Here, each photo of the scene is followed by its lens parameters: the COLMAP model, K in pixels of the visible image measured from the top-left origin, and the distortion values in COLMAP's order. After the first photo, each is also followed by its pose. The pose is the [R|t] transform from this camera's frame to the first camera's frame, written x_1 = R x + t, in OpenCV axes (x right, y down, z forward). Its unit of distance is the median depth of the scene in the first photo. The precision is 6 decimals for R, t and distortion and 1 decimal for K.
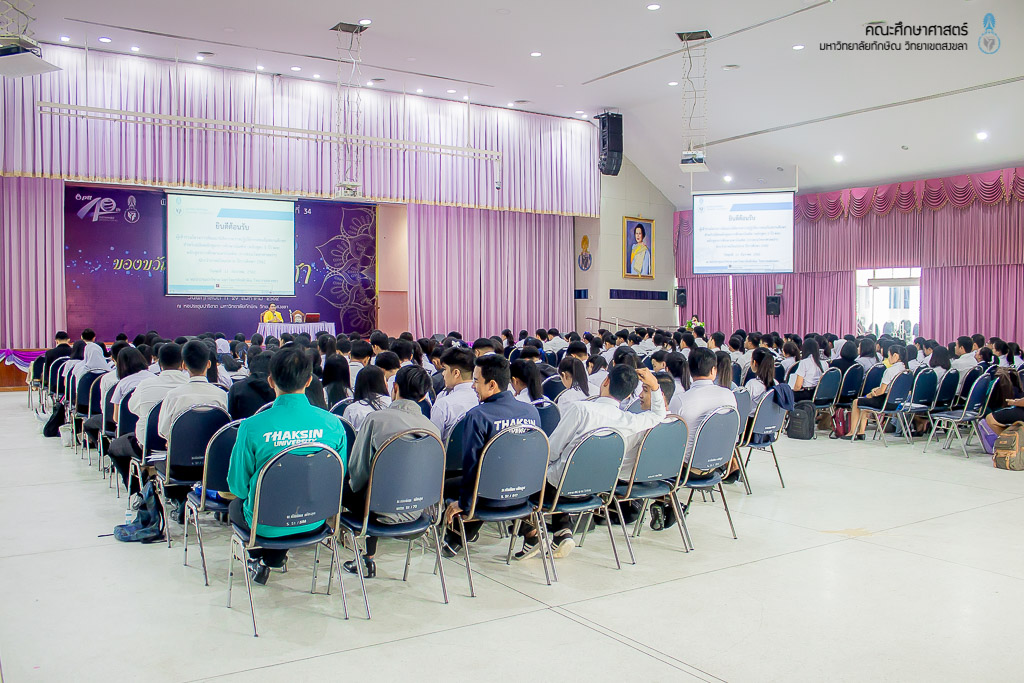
lens RADIAL K [[889.7, 0, 512.0], [0, 889.7, 341.5], [0, 0, 1]] dist [-0.178287, 0.223505]
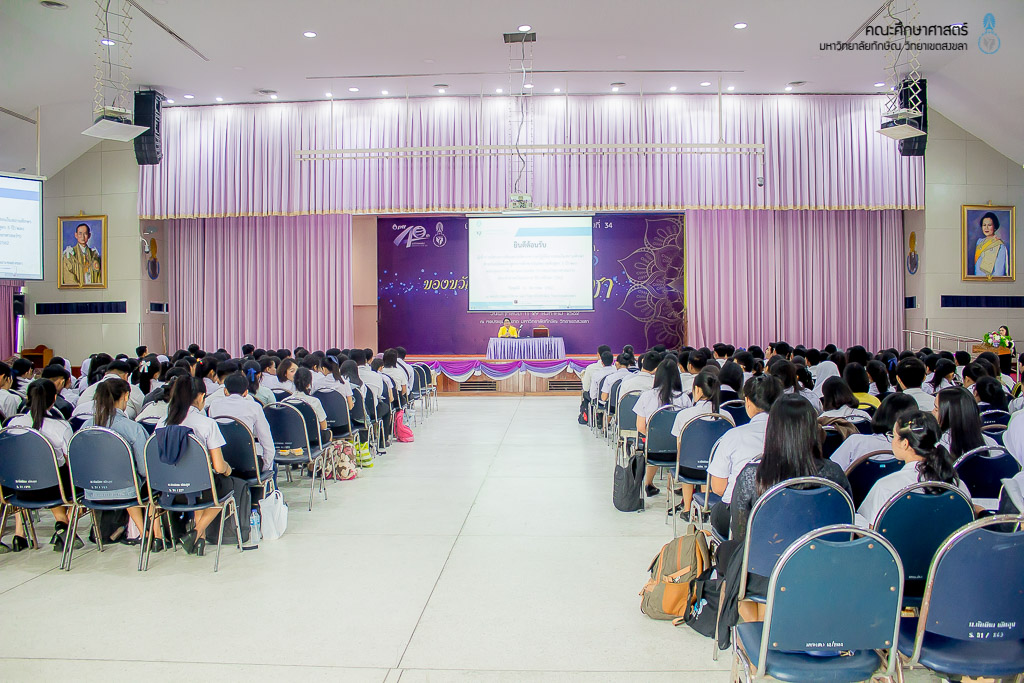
lens RADIAL K [[847.0, 0, 512.4], [0, 847.0, 321.9], [0, 0, 1]] dist [-0.122010, 0.009095]
pose [[0.807645, -0.011037, -0.589566, 0.258184], [-0.011242, 0.999355, -0.034108, -0.004929], [0.589562, 0.034175, 0.807000, 0.175125]]
